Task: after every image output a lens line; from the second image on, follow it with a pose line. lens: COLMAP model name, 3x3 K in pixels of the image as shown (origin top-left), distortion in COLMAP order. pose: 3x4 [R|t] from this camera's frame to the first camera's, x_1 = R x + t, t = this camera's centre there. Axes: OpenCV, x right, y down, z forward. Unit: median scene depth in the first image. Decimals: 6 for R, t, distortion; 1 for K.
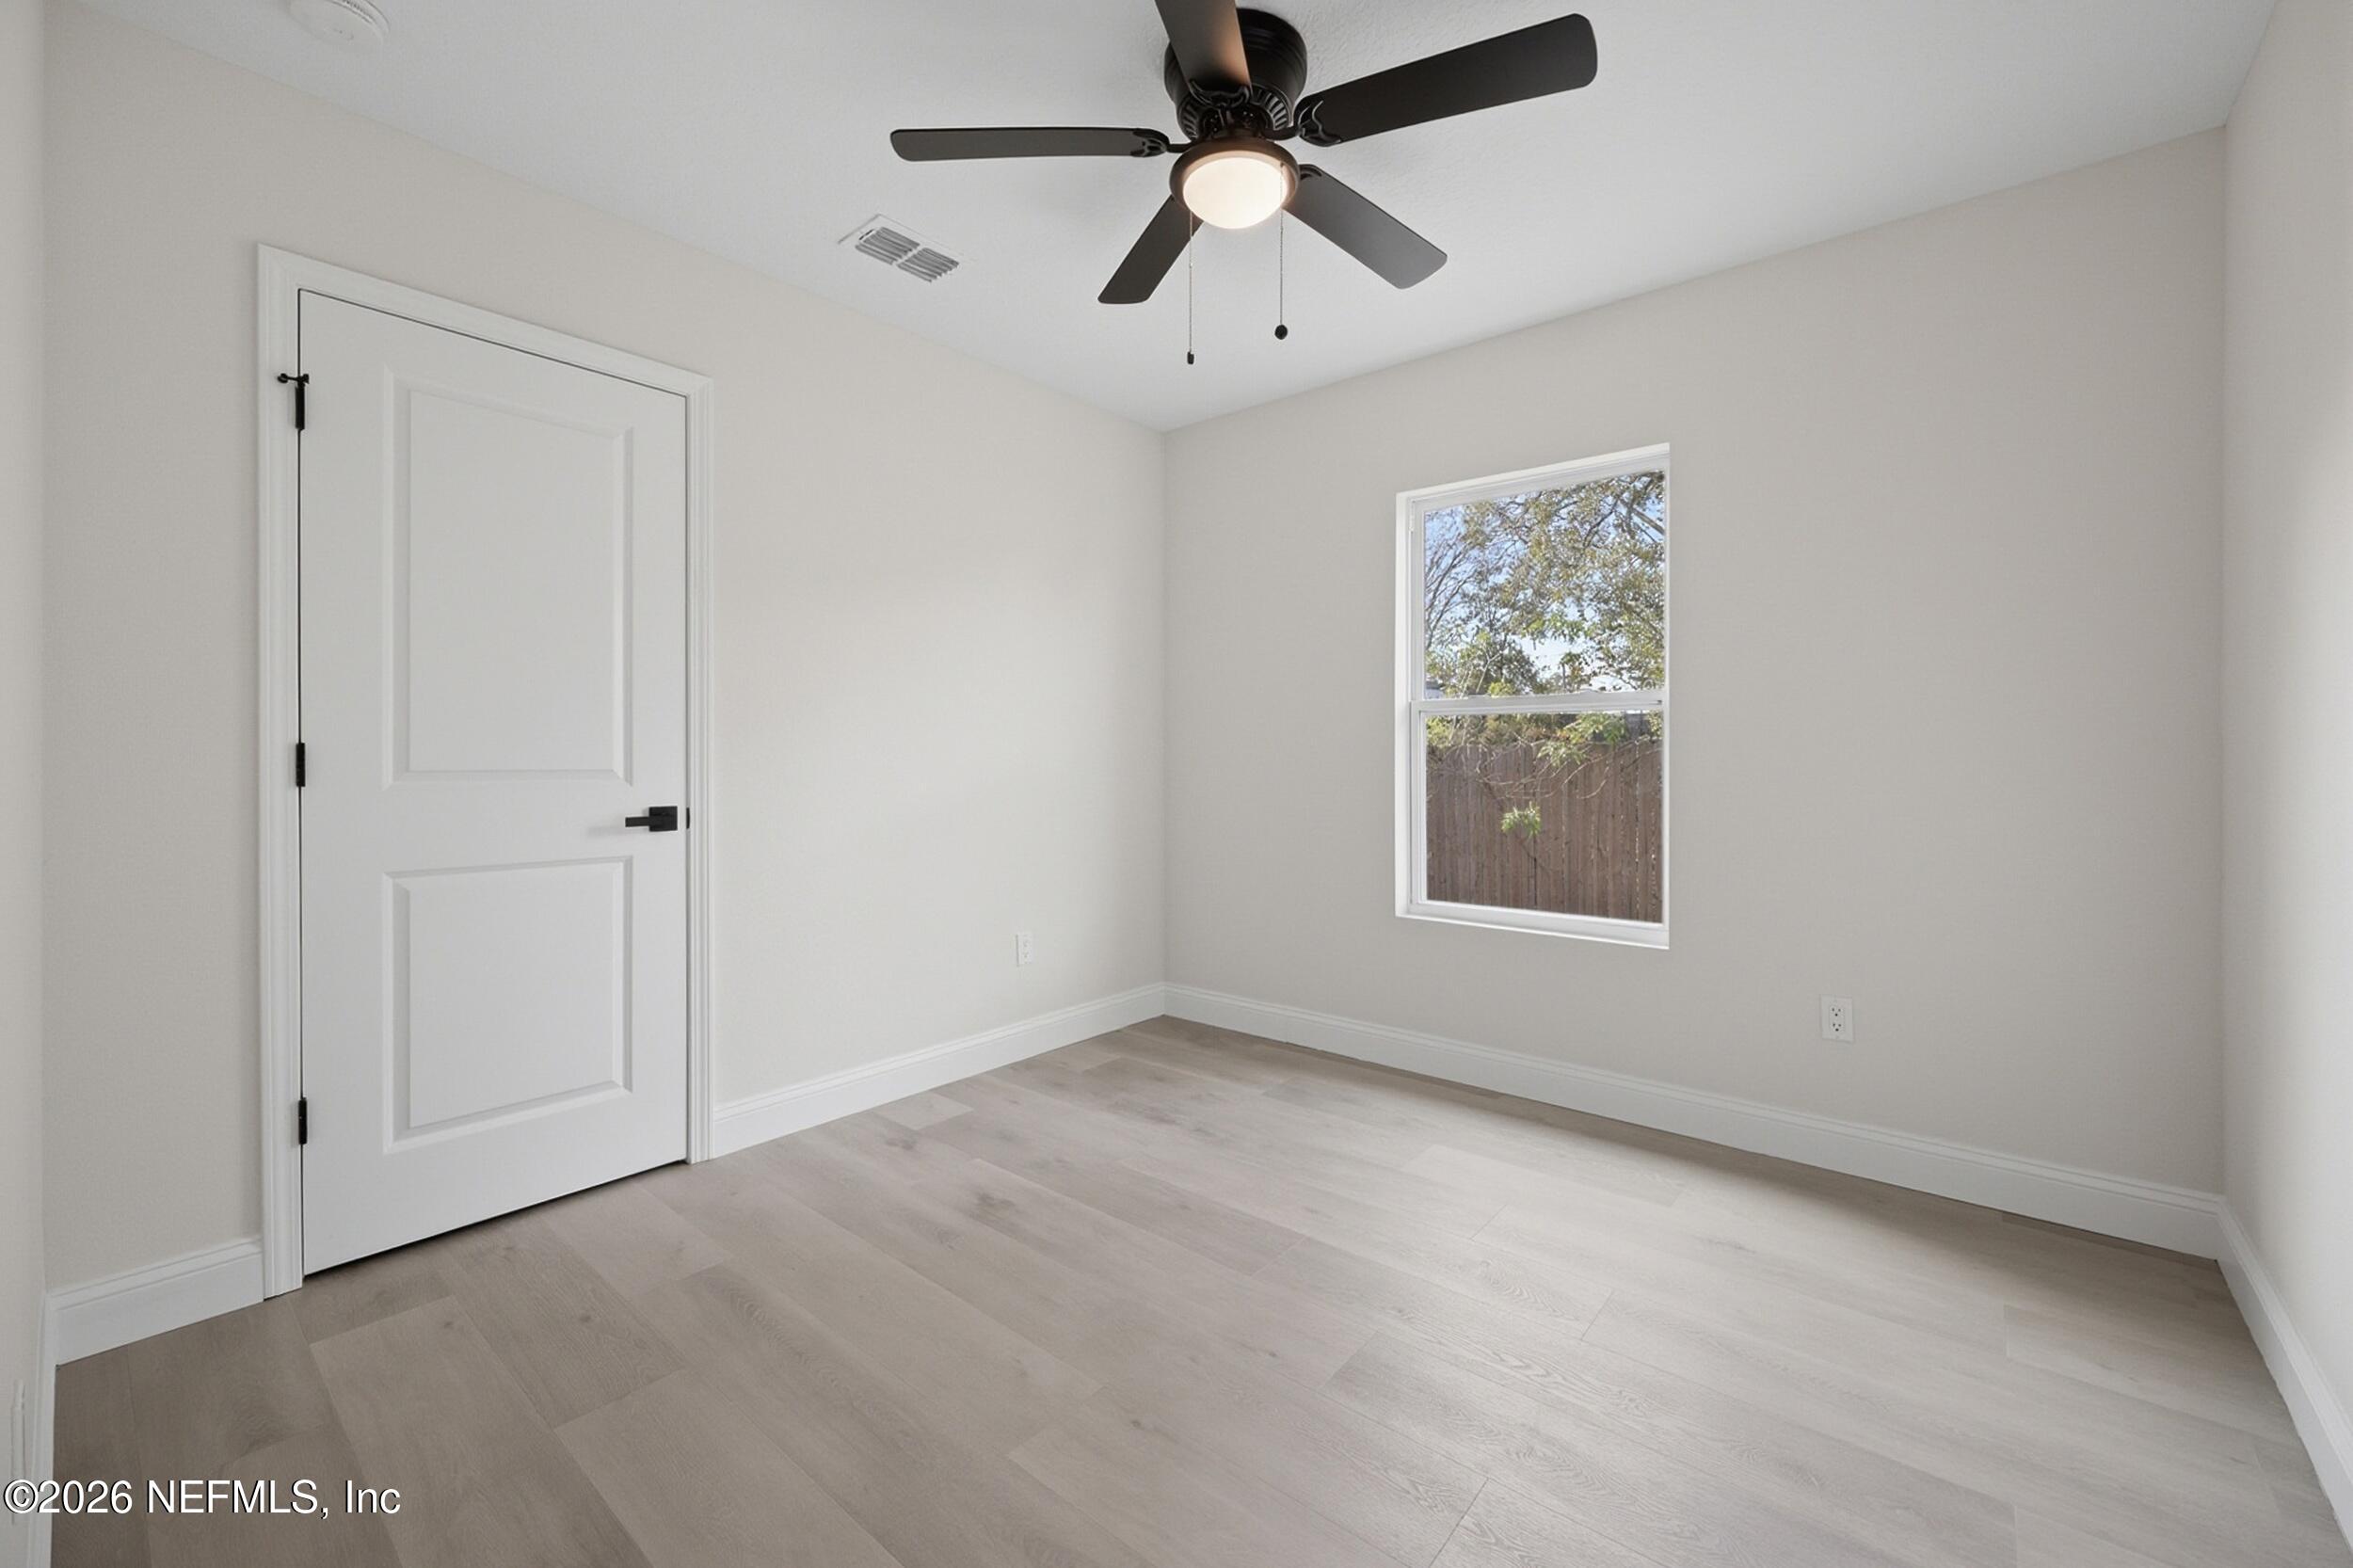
lens RADIAL K [[942.5, 0, 1184.5], [0, 942.5, 769.4], [0, 0, 1]] dist [-0.003018, 0.000547]
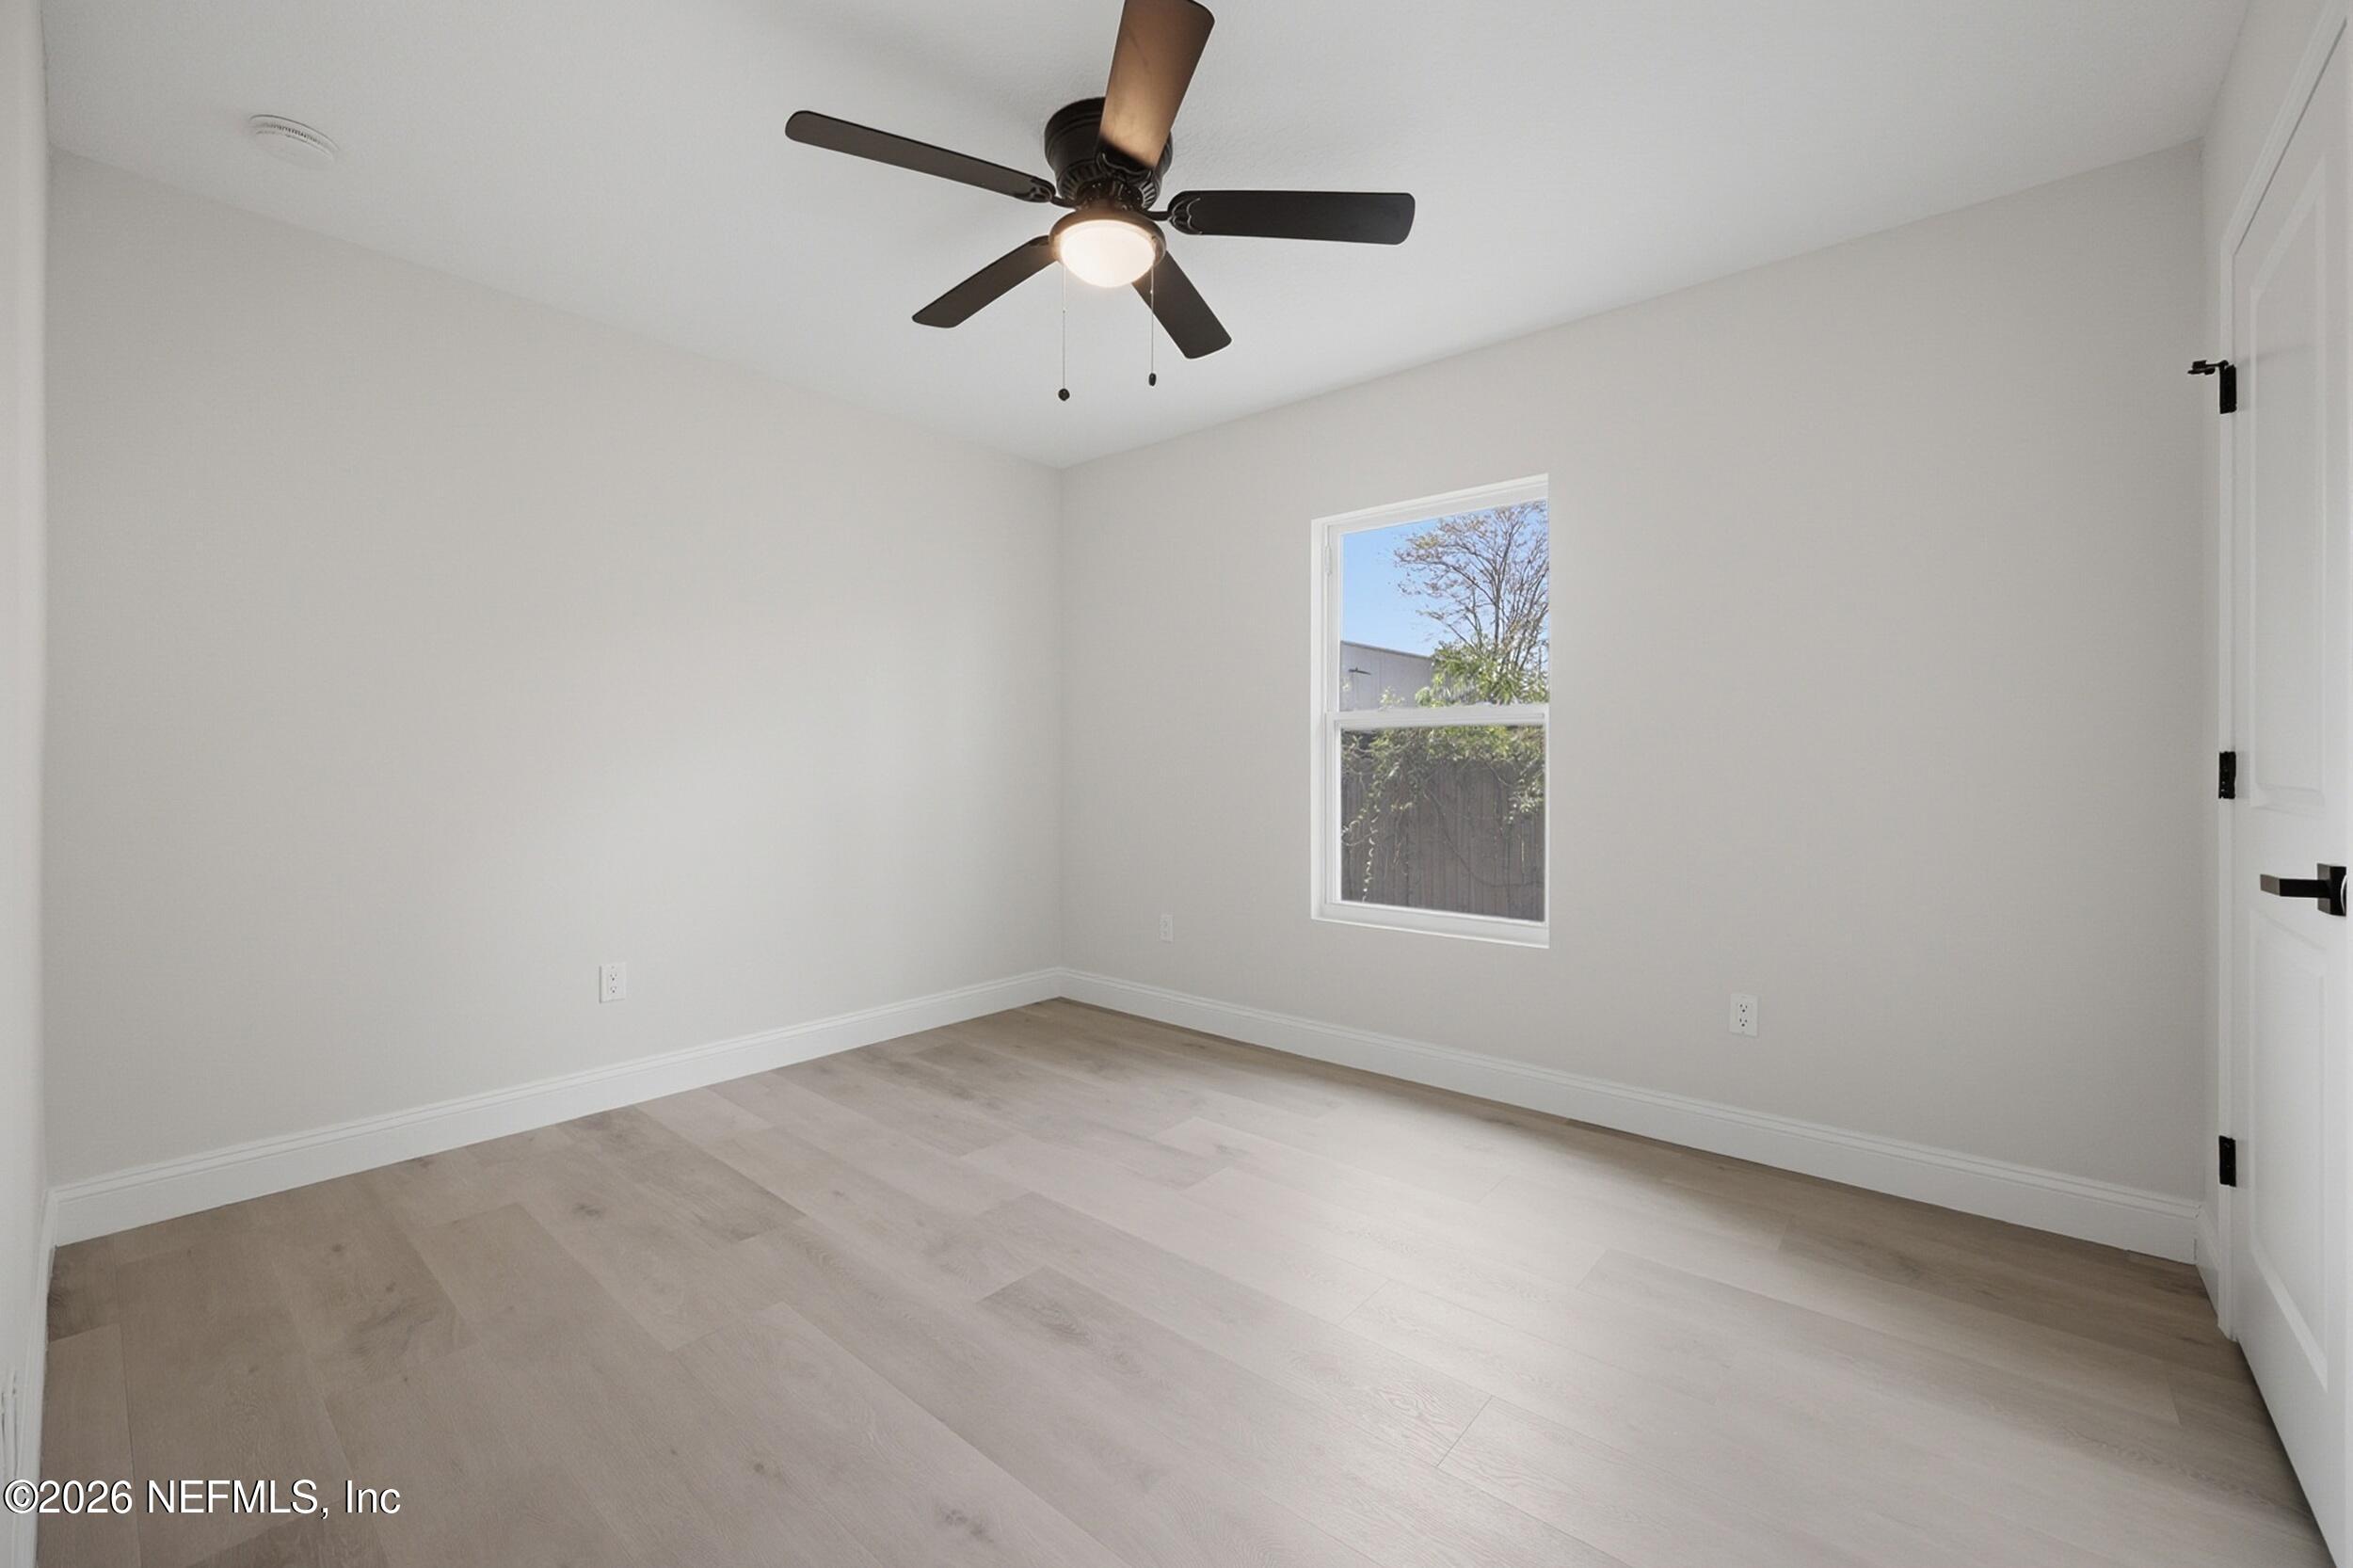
lens RADIAL K [[942.5, 0, 1182.6], [0, 942.5, 782.0], [0, 0, 1]] dist [-0.003018, 0.000547]
pose [[0.999999, 0.000517, -0.001561, 0.082717], [-0.000511, 0.999994, 0.003440, 0.001297], [0.001562, -0.003439, 0.999993, -0.068393]]
